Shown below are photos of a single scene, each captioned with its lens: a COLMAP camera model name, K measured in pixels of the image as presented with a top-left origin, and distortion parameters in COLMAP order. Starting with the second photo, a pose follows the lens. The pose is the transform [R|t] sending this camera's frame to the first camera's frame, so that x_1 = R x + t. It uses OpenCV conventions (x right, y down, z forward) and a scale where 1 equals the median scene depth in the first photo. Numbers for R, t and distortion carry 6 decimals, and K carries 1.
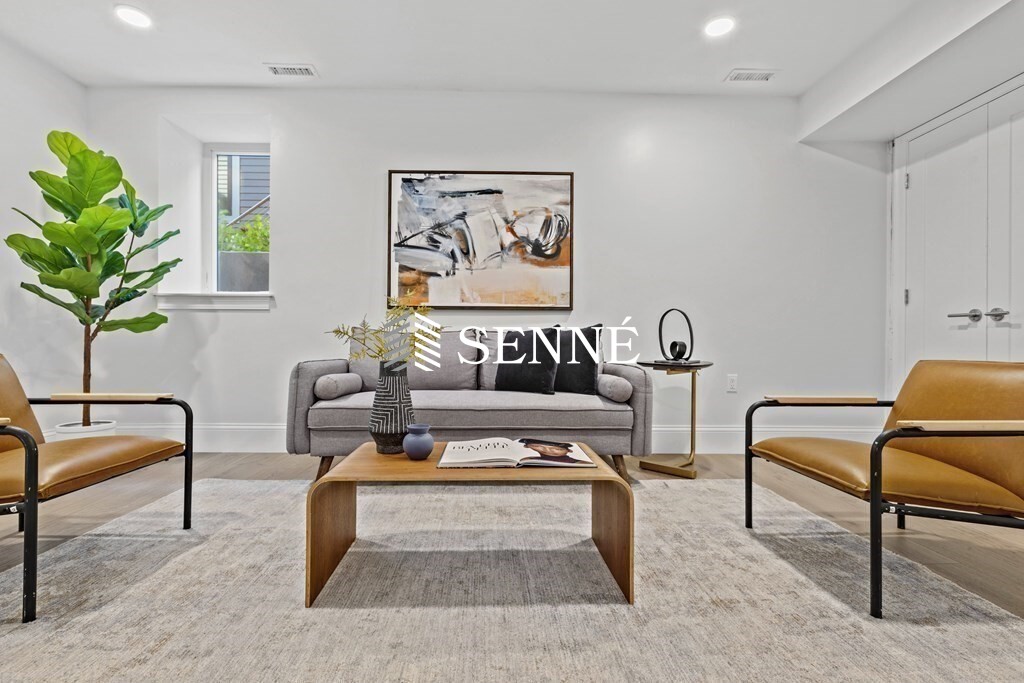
lens RADIAL K [[495.3, 0, 508.9], [0, 495.3, 343.8], [0, 0, 1]] dist [-0.003108, -0.000066]
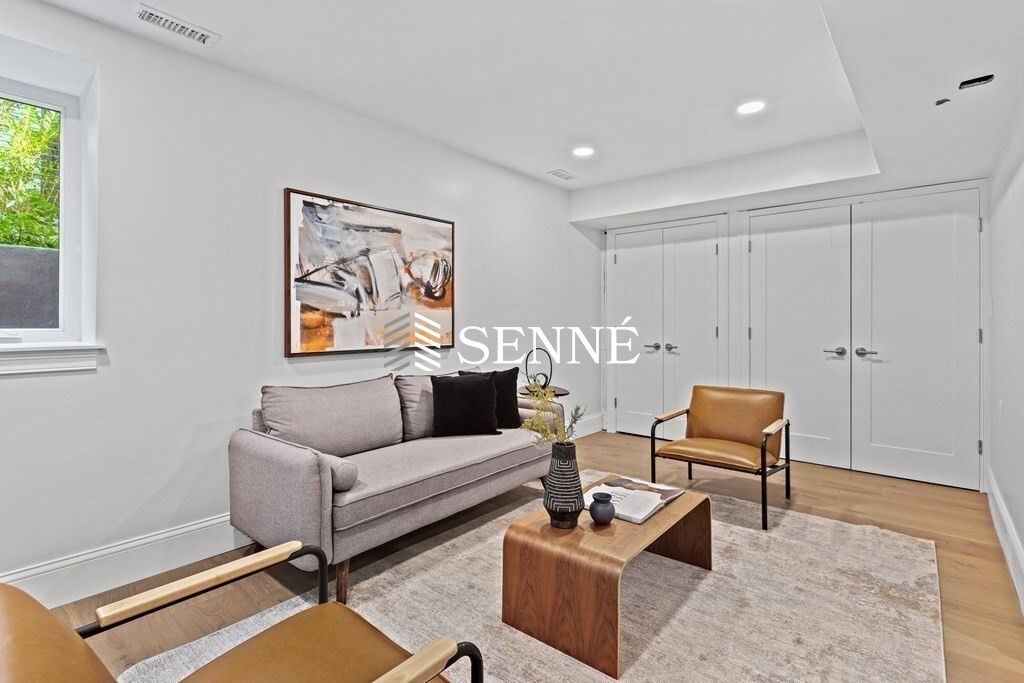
lens RADIAL K [[495.3, 0, 520.3], [0, 495.3, 318.3], [0, 0, 1]] dist [-0.003108, -0.000066]
pose [[0.659287, 0.000389, 0.751891, -0.603291], [0.002691, 0.999992, -0.002877, -0.130932], [-0.751886, 0.003920, 0.659281, 0.169262]]
